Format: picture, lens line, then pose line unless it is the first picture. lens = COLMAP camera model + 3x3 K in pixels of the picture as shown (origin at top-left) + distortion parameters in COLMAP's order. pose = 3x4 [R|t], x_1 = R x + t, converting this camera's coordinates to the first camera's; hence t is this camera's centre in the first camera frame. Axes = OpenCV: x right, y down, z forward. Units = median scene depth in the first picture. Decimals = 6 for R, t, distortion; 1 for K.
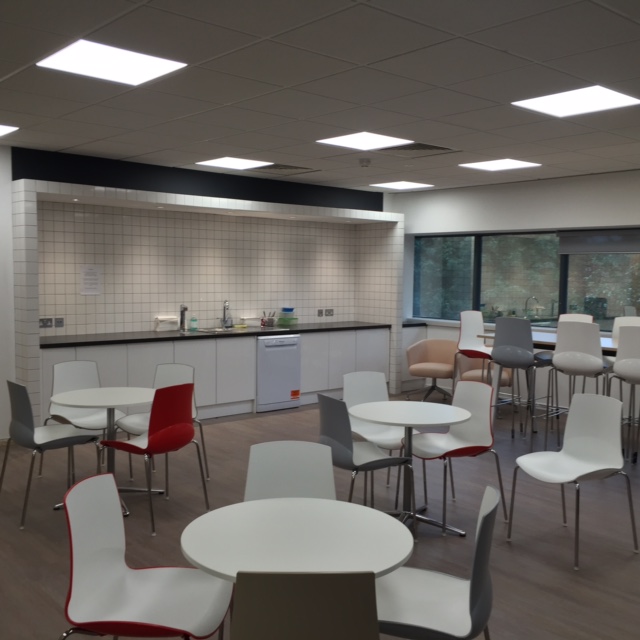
lens RADIAL K [[724.6, 0, 319.6], [0, 724.6, 335.8], [0, 0, 1]] dist [0.027910, 0.021185]
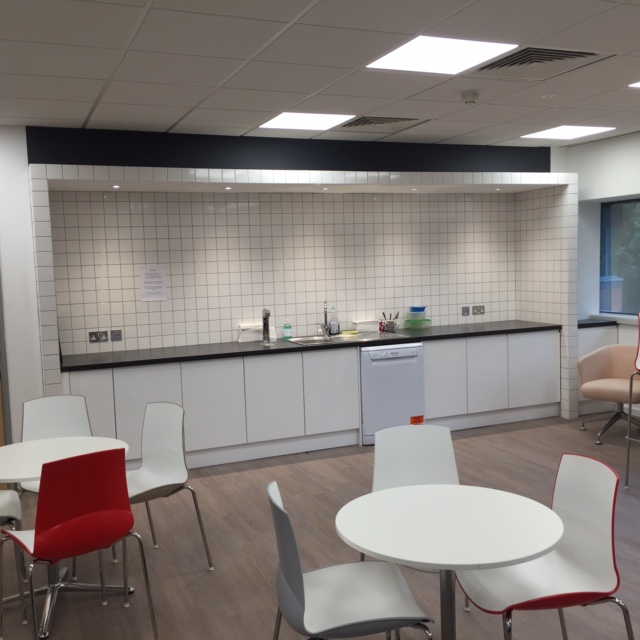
lens RADIAL K [[724.6, 0, 319.6], [0, 724.6, 335.8], [0, 0, 1]] dist [0.027910, 0.021185]
pose [[0.947420, -0.012586, -0.319746, 0.109479], [0.018652, 0.999699, 0.015916, -0.022477], [0.319449, -0.021043, 0.947370, 0.234877]]
